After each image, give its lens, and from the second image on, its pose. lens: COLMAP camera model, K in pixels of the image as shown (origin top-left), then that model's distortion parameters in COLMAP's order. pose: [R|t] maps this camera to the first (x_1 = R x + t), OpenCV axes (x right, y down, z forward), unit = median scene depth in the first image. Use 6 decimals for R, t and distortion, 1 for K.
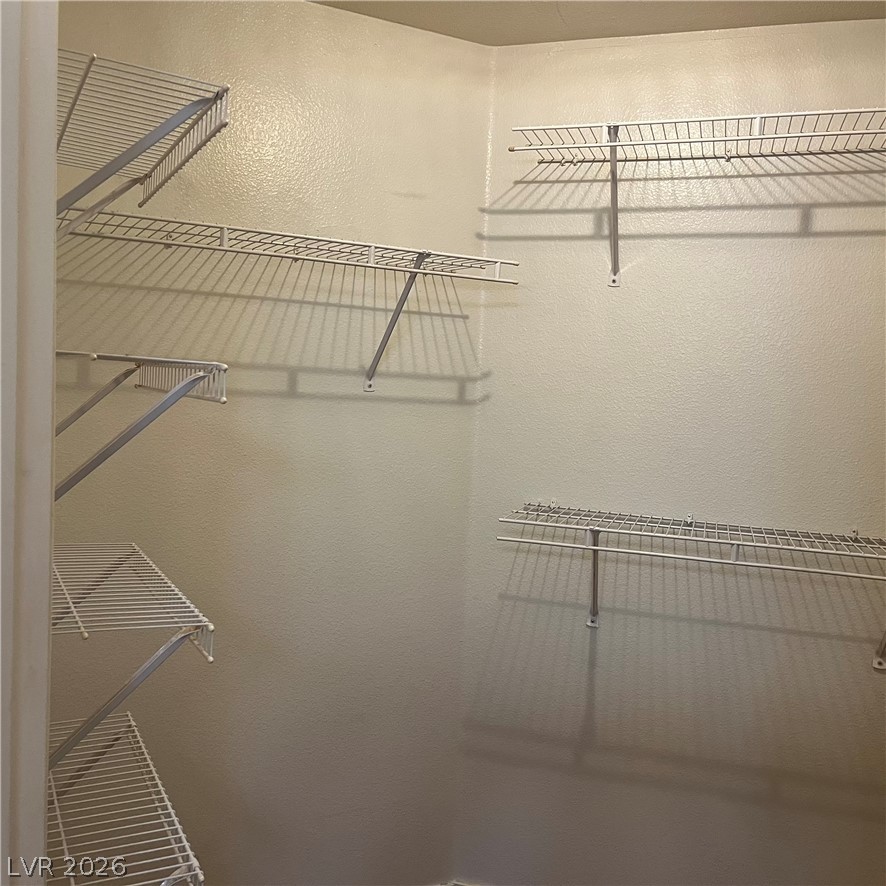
lens RADIAL K [[764.3, 0, 443.0], [0, 764.3, 418.3], [0, 0, 1]] dist [0.007197, -0.000332]
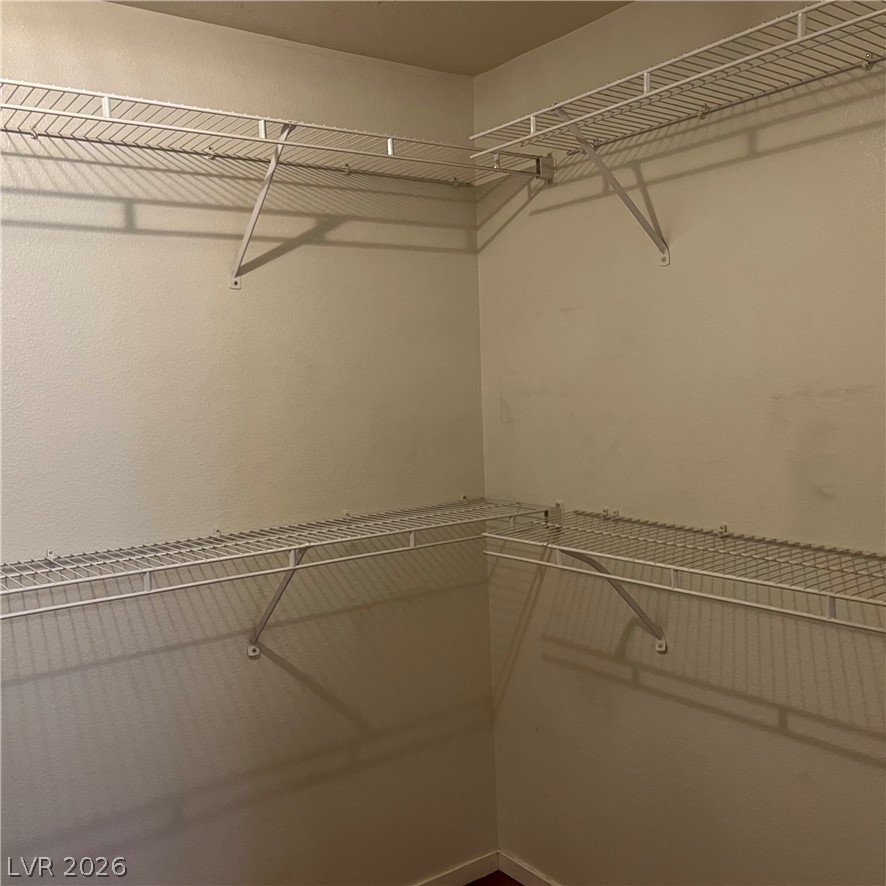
lens RADIAL K [[885.5, 0, 424.6], [0, 885.5, 447.5], [0, 0, 1]] dist [0.003198, -0.002026]
pose [[0.613483, -0.120285, 0.780493, -0.186191], [0.109578, 0.991737, 0.066710, -0.009196], [-0.782068, 0.044599, 0.621595, 0.052604]]
